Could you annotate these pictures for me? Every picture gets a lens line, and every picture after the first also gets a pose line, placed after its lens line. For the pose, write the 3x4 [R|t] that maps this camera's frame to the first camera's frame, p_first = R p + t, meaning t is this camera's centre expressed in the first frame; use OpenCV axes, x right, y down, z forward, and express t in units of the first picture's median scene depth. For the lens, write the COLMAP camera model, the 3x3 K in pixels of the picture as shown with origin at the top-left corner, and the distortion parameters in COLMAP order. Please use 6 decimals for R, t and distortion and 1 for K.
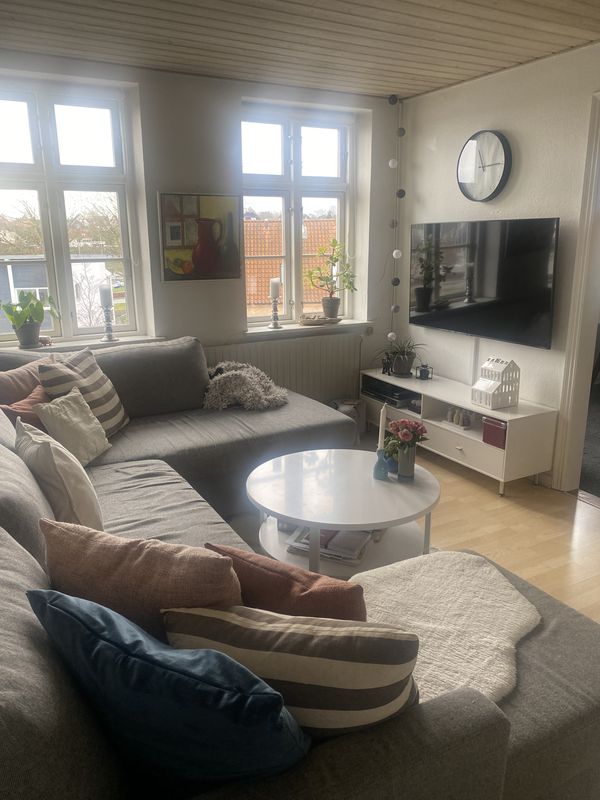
lens RADIAL K [[606.1, 0, 299.5], [0, 606.1, 401.6], [0, 0, 1]] dist [0.003703, -0.005077]
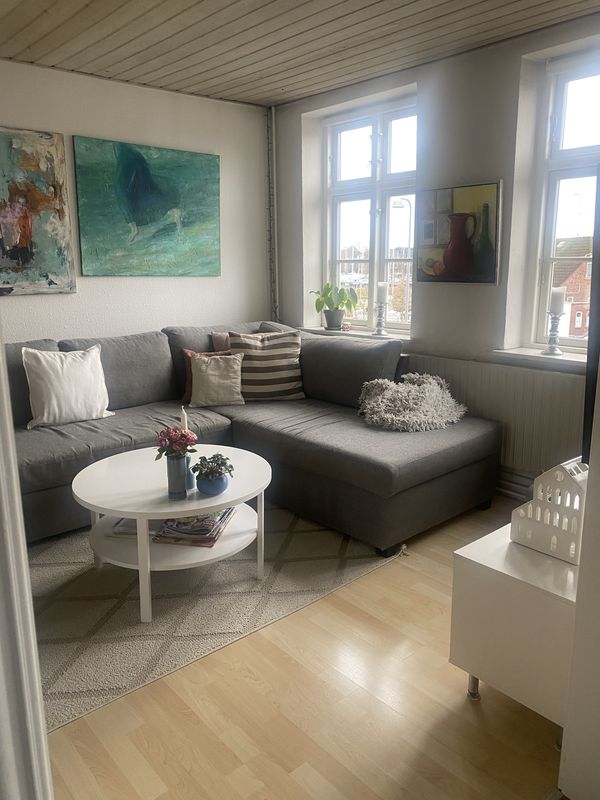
lens RADIAL K [[606.1, 0, 300.8], [0, 606.1, 393.2], [0, 0, 1]] dist [0.003703, -0.005077]
pose [[0.211056, 0.212203, -0.954162, 0.713958], [-0.244947, 0.956487, 0.158539, -0.139626], [0.946286, 0.200258, 0.253851, 0.628493]]
